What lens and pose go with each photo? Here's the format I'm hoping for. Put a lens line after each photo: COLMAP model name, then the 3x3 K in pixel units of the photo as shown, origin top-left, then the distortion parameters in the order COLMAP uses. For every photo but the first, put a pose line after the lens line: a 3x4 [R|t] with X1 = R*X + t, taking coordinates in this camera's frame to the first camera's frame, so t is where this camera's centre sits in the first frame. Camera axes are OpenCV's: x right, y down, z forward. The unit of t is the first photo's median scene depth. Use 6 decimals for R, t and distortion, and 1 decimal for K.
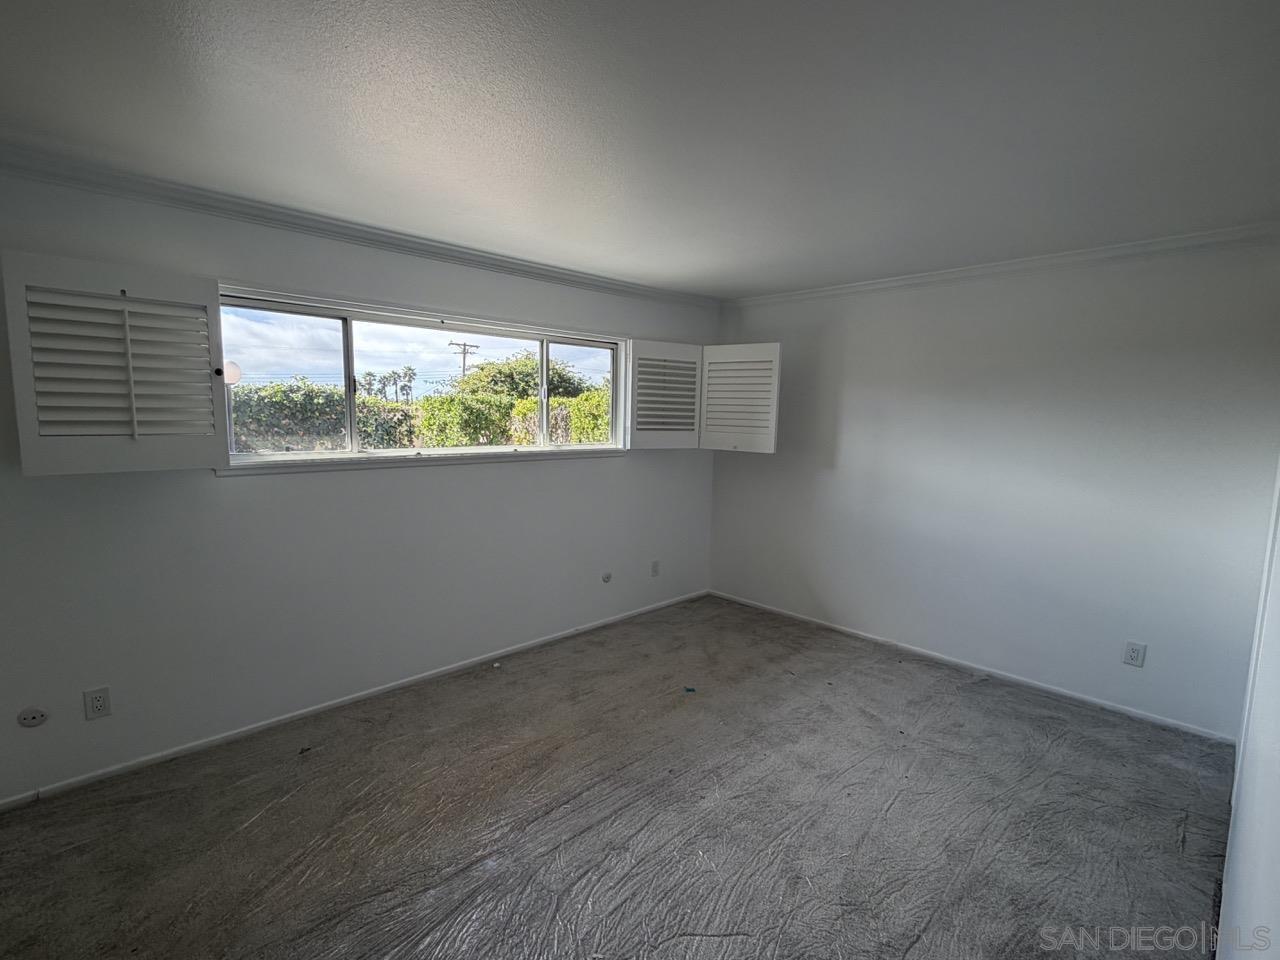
lens RADIAL K [[603.7, 0, 638.0], [0, 603.7, 480.3], [0, 0, 1]] dist [-0.001236, -0.000133]
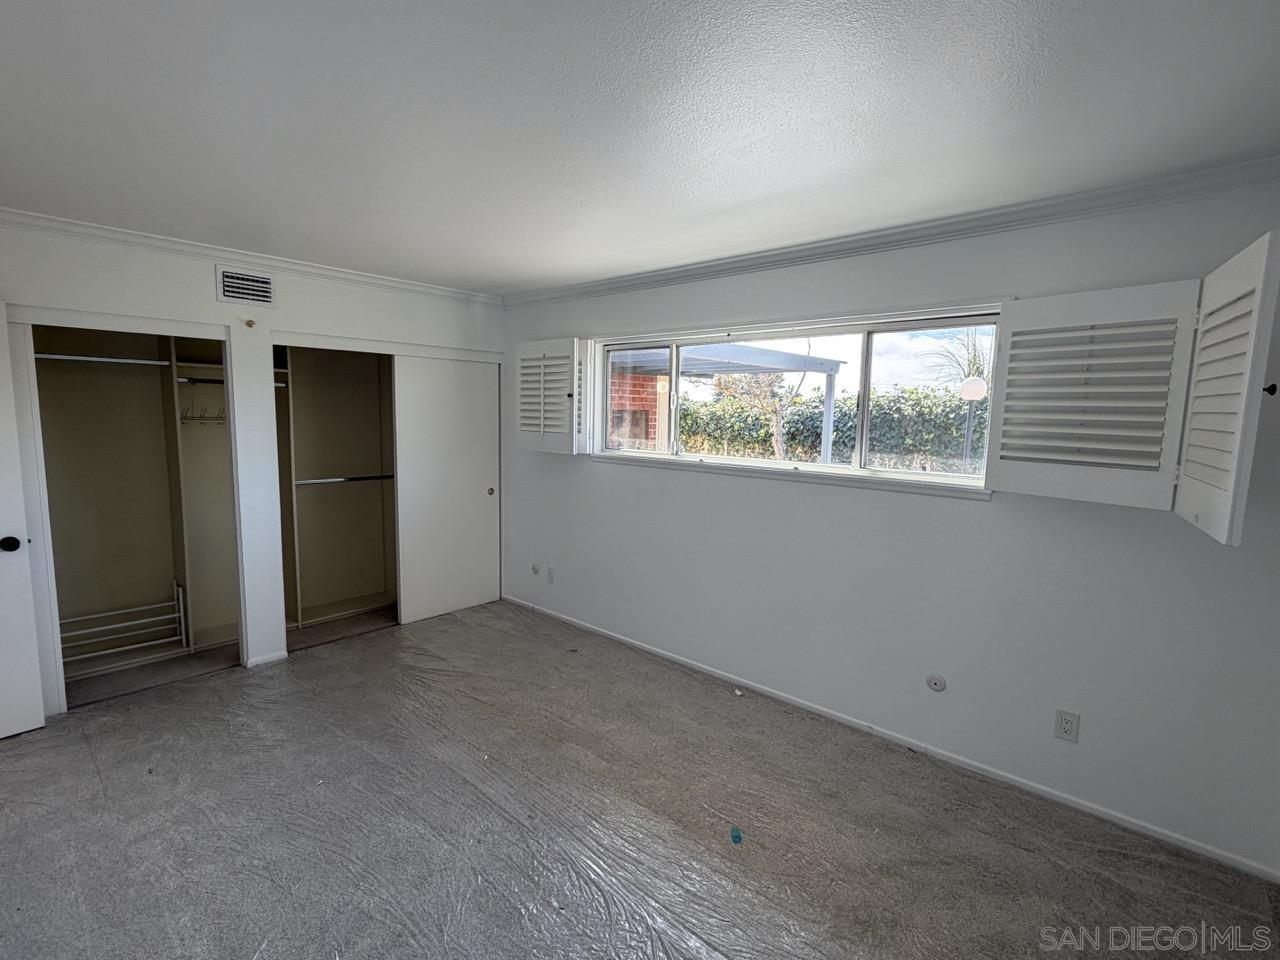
lens RADIAL K [[606.1, 0, 639.6], [0, 606.1, 482.7], [0, 0, 1]] dist [-0.000402, -0.000485]
pose [[0.074534, 0.100003, -0.992191, 0.550075], [-0.130077, 0.987433, 0.089752, -0.067428], [0.988698, 0.122372, 0.086606, 0.611855]]
